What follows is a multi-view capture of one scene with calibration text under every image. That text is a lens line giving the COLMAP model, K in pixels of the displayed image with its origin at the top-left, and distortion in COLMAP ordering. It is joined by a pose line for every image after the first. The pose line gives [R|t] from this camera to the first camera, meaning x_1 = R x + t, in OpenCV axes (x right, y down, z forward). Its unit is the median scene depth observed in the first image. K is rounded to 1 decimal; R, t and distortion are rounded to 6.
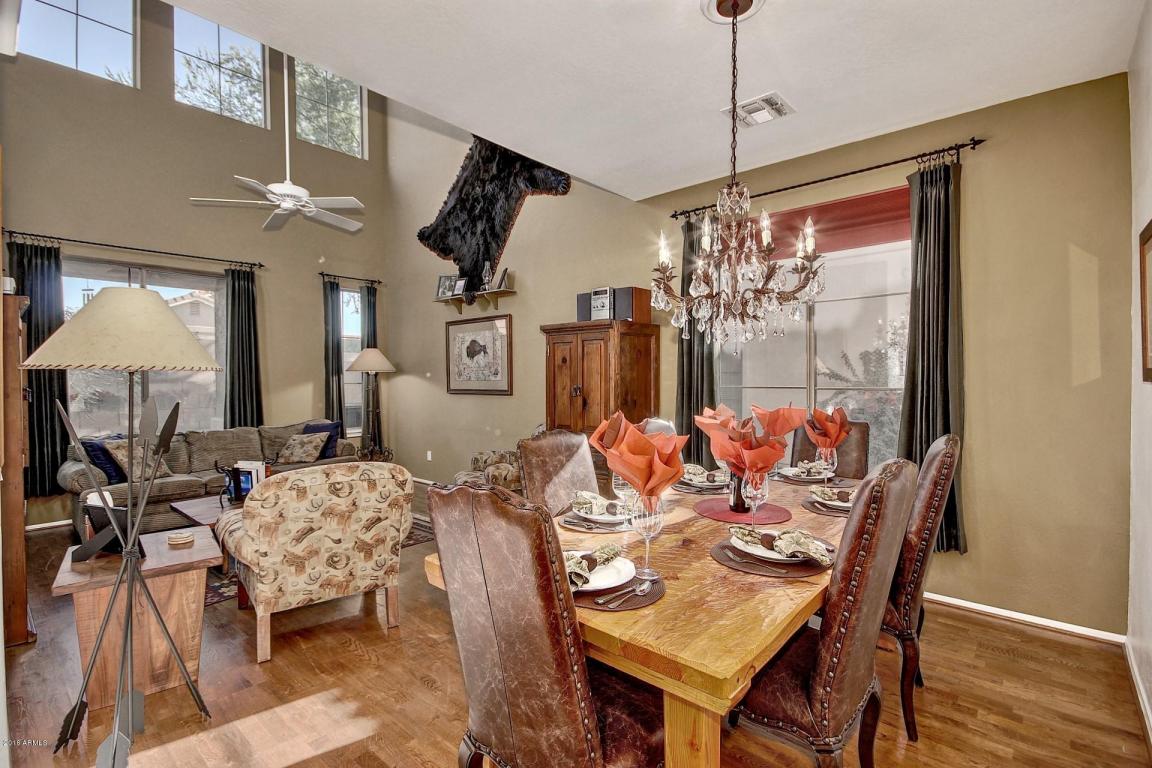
lens RADIAL K [[530.4, 0, 568.7], [0, 530.4, 381.7], [0, 0, 1]] dist [0.001625, -0.005873]
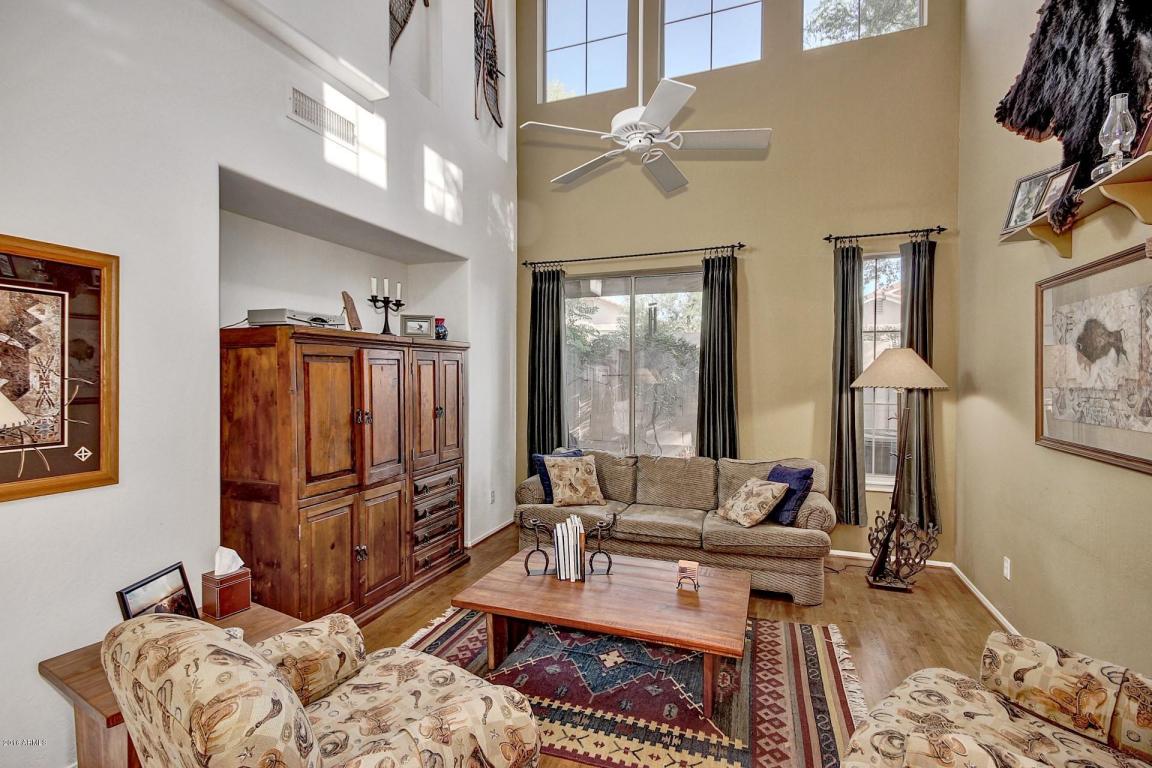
lens RADIAL K [[530.4, 0, 568.7], [0, 530.4, 381.7], [0, 0, 1]] dist [0.001625, -0.005873]
pose [[0.342690, 0.020423, -0.939227, 0.051258], [-0.015309, 0.999752, 0.016154, -0.033229], [0.939324, 0.008842, 0.342918, 0.507568]]
